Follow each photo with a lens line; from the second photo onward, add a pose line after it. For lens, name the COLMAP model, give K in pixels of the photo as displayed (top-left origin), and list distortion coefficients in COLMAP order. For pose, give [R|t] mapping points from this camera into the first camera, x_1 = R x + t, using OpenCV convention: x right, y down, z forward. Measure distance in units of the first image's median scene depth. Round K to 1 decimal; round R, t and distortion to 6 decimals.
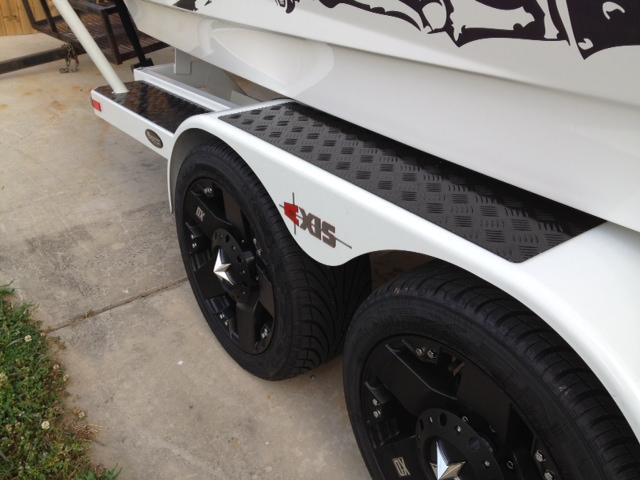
lens RADIAL K [[592.8, 0, 321.4], [0, 592.8, 241.0], [0, 0, 1]] dist [0.046791, 0.000000]
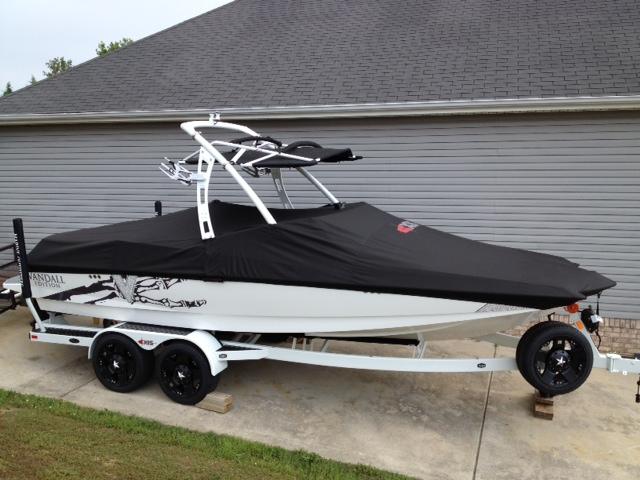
lens RADIAL K [[592.8, 0, 318.6], [0, 592.8, 239.4], [0, 0, 1]] dist [0.046791, 0.000000]
pose [[0.833518, -0.065725, 0.548570, -1.493651], [0.253489, 0.927719, -0.274010, 0.900995], [-0.490909, 0.367448, 0.789930, -4.010169]]
